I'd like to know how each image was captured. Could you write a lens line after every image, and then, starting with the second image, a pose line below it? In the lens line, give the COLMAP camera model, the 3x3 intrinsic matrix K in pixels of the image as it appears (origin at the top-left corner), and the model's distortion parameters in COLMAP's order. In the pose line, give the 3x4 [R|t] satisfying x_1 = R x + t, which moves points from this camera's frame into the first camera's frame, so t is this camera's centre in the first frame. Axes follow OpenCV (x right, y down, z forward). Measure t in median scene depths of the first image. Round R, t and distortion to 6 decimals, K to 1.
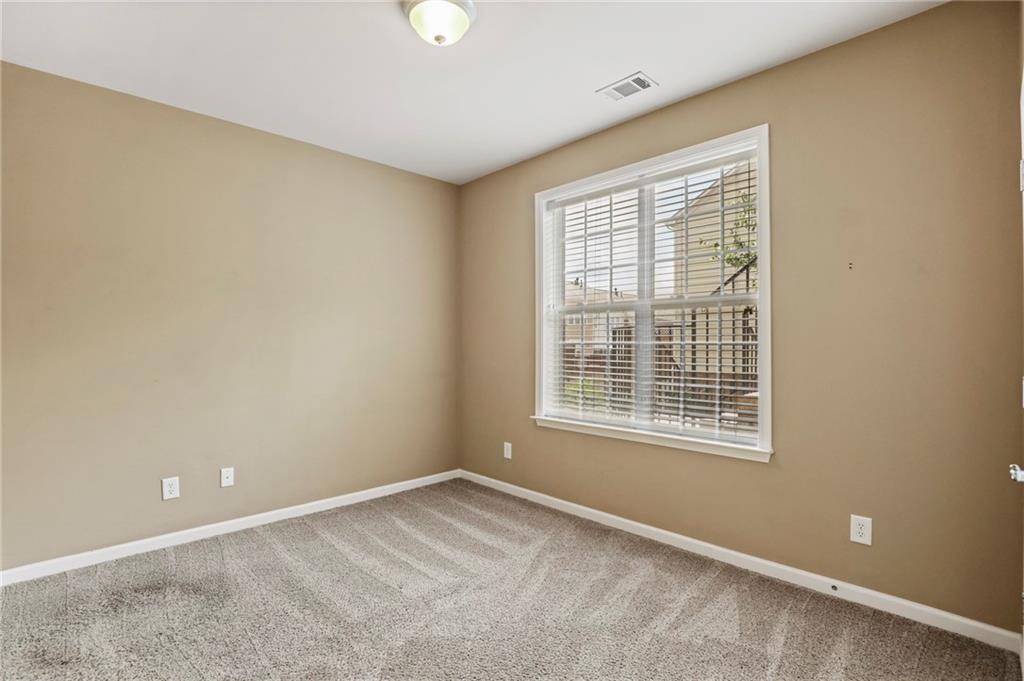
lens RADIAL K [[489.1, 0, 507.2], [0, 489.1, 342.1], [0, 0, 1]] dist [-0.012086, -0.000138]
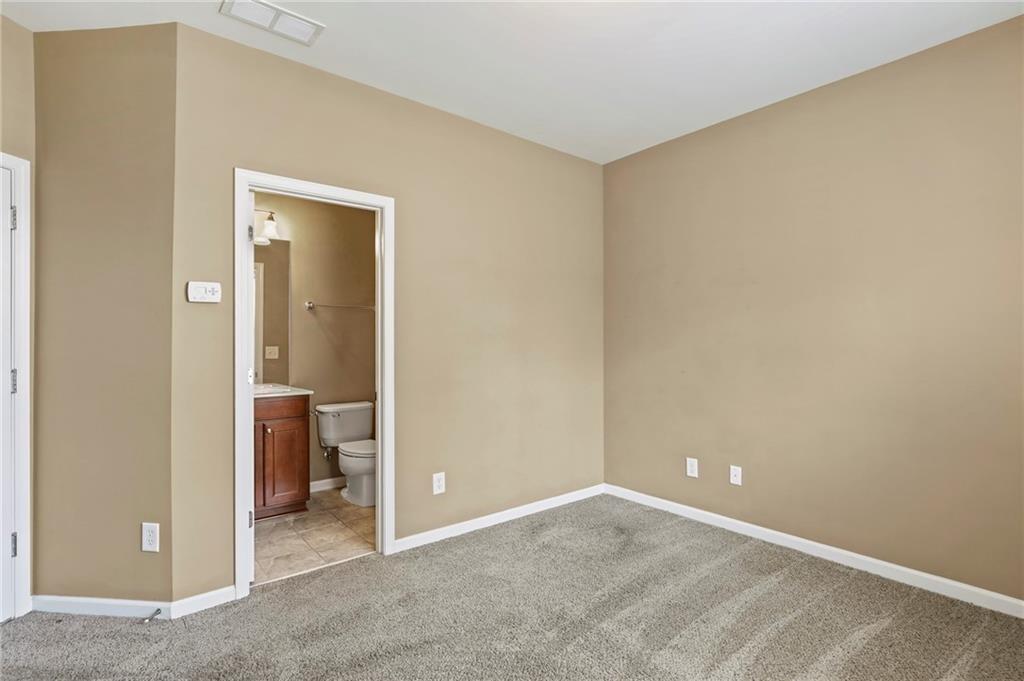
lens RADIAL K [[489.1, 0, 507.2], [0, 489.1, 342.1], [0, 0, 1]] dist [-0.012086, -0.000138]
pose [[-0.078284, -0.000264, -0.996931, 0.514791], [0.002277, 0.999997, -0.000444, 0.004959], [0.996928, -0.002305, -0.078284, 0.696841]]
